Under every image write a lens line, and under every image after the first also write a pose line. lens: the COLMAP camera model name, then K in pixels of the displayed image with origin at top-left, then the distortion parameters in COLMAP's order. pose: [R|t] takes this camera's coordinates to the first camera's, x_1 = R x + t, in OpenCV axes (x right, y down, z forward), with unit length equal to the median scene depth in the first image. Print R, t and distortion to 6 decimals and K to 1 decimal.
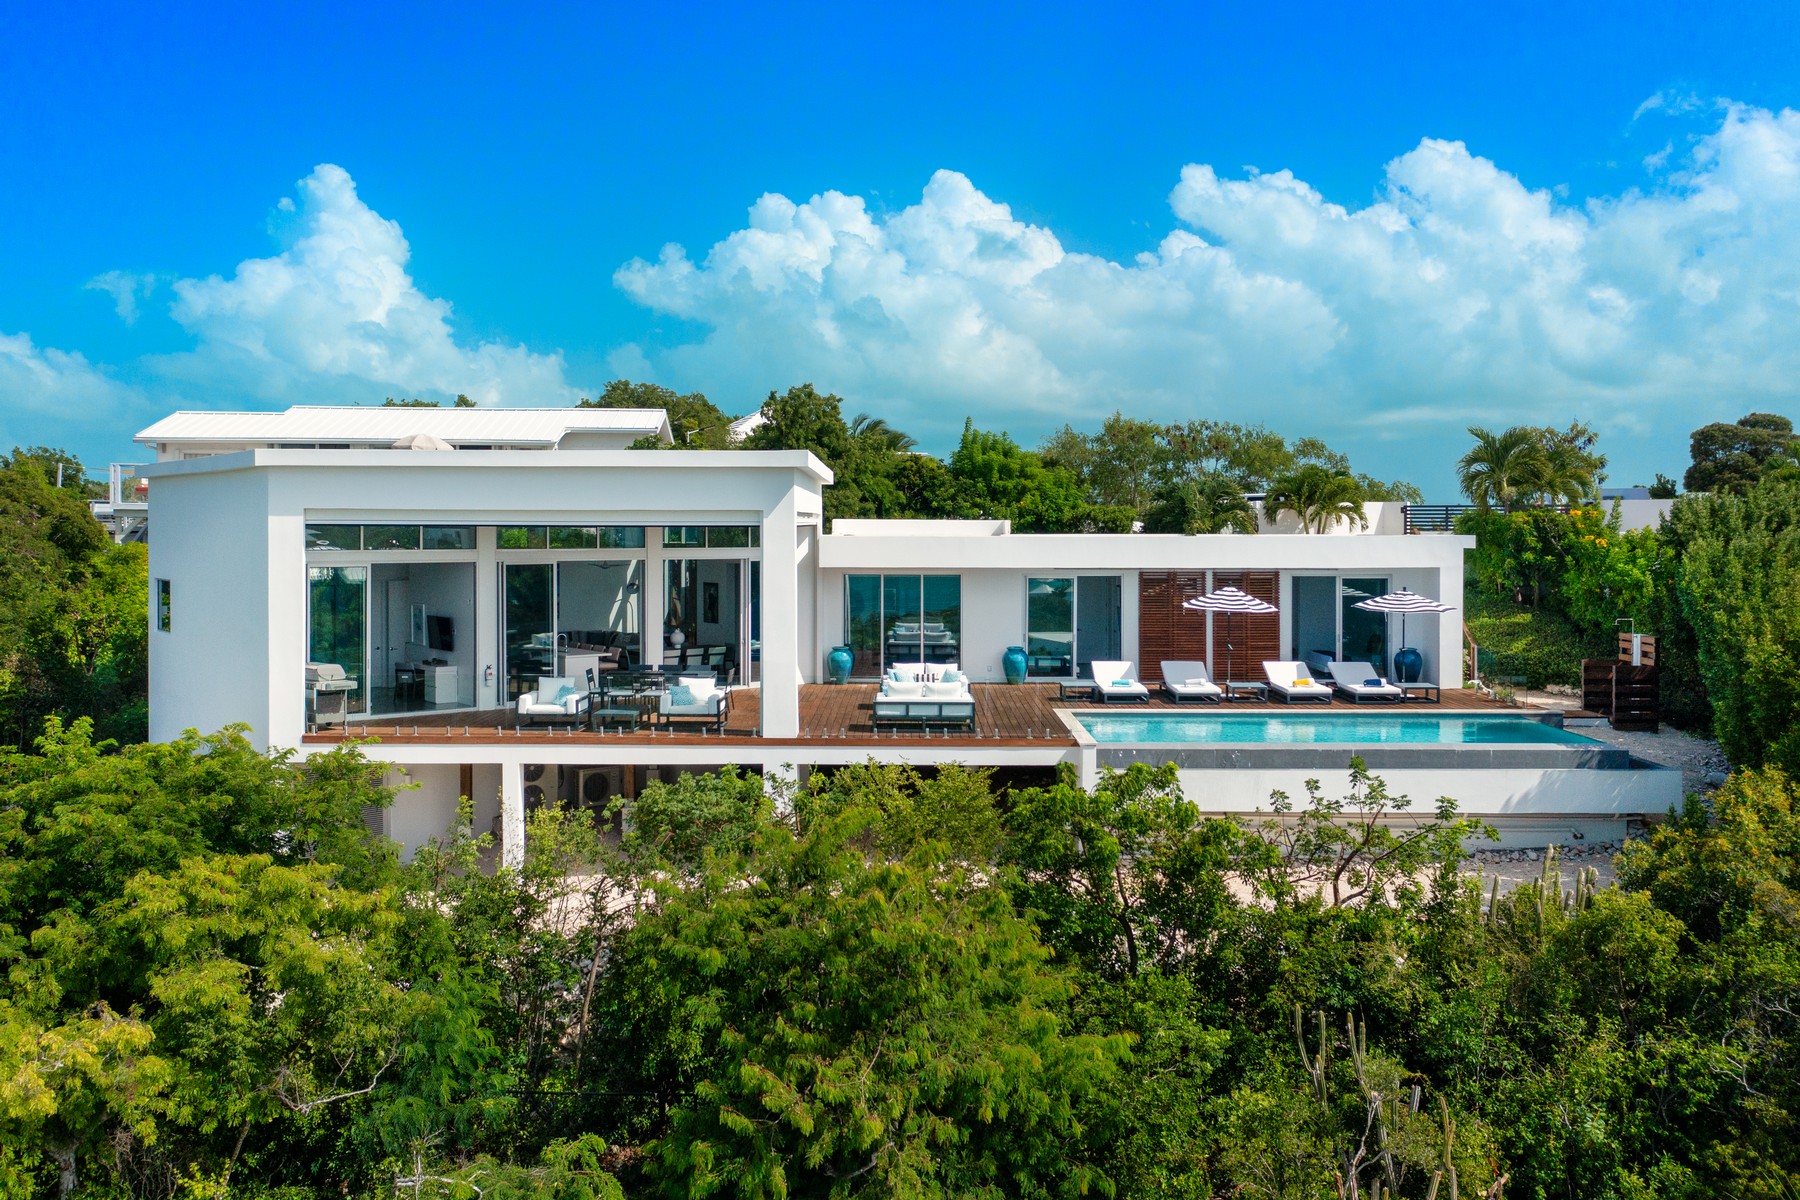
lens RADIAL K [[1573.6, 0, 873.1], [0, 1573.6, 599.1], [0, 0, 1]] dist [0.002078, 0.017812]
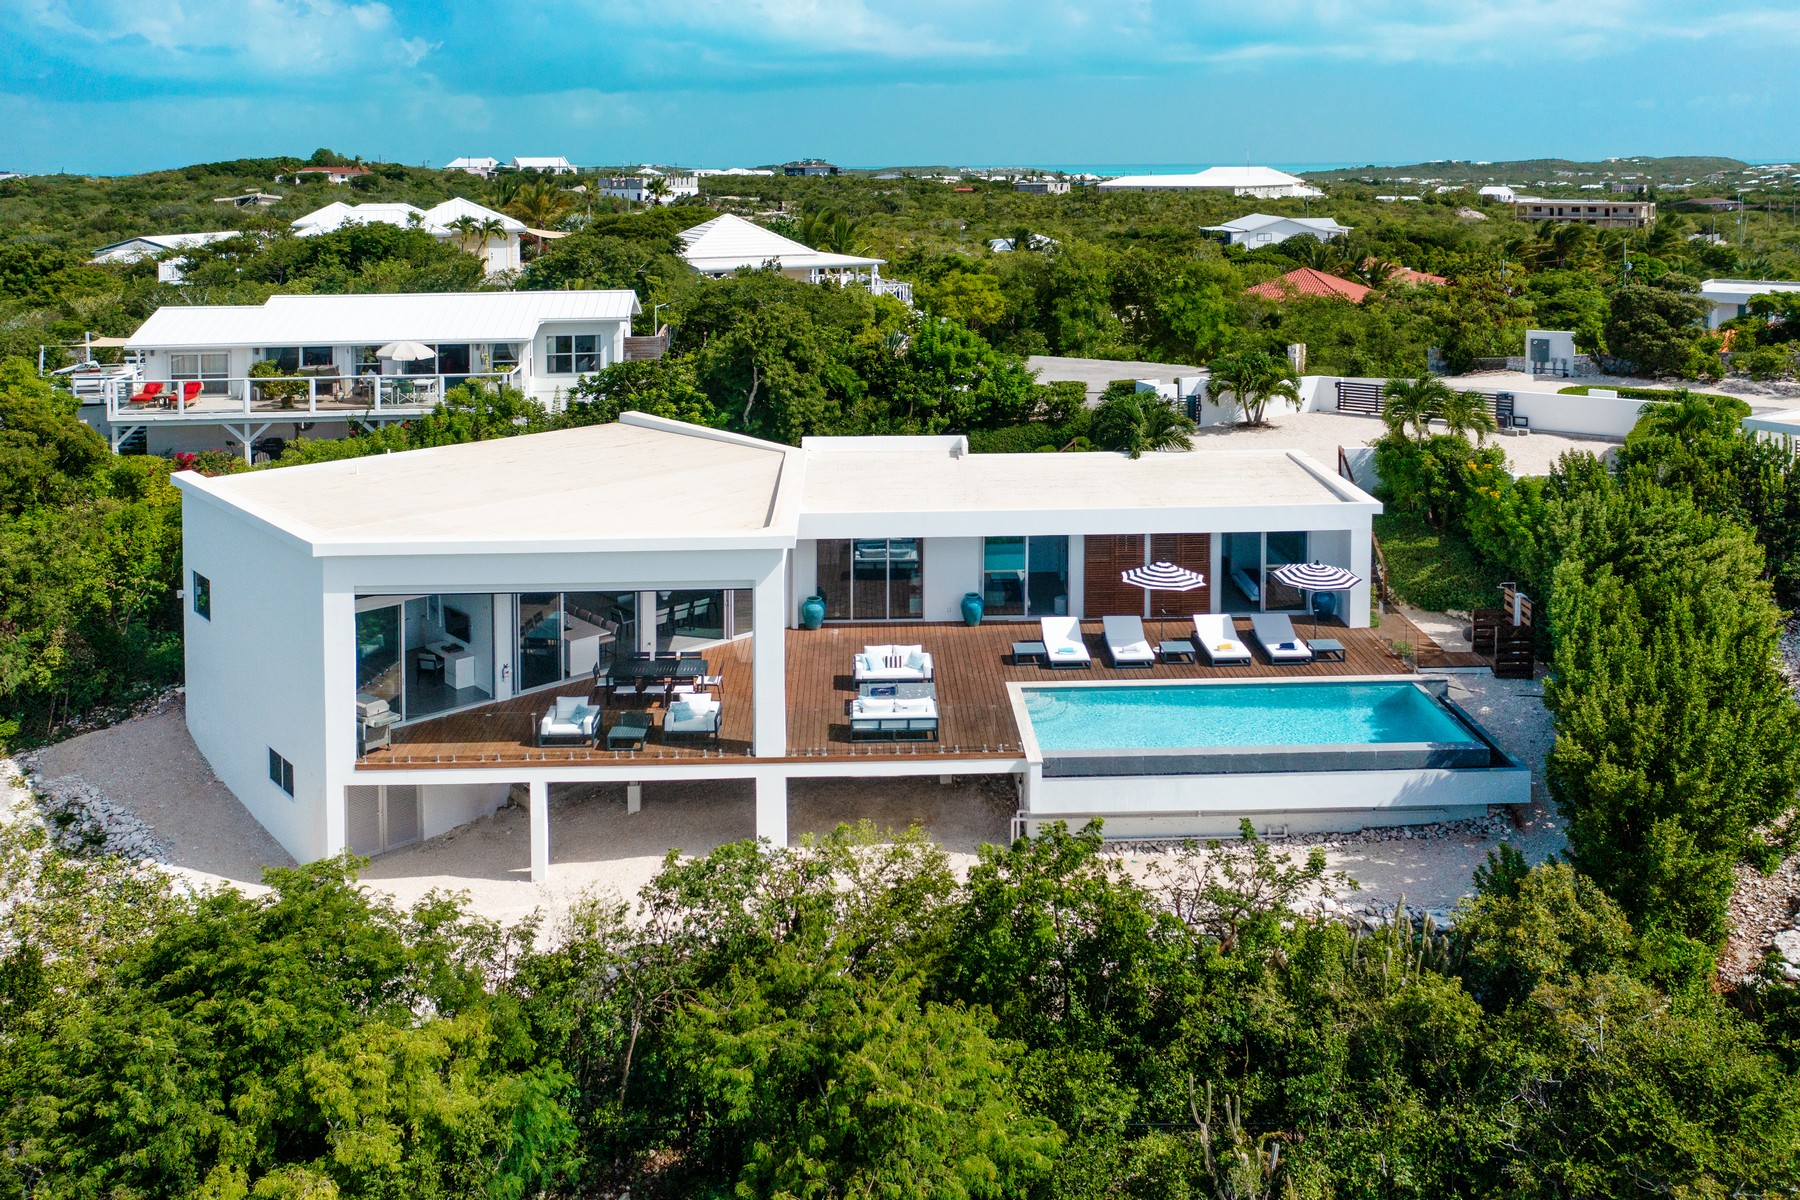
lens RADIAL K [[1528.9, 0, 900.0], [0, 1528.9, 600.0], [0, 0, 1]] dist [-0.019869, 0.000962]
pose [[0.999042, -0.009666, 0.042671, -0.008205], [0.004731, 0.993440, 0.114253, -0.118358], [-0.043496, -0.113942, 0.992535, -0.082504]]
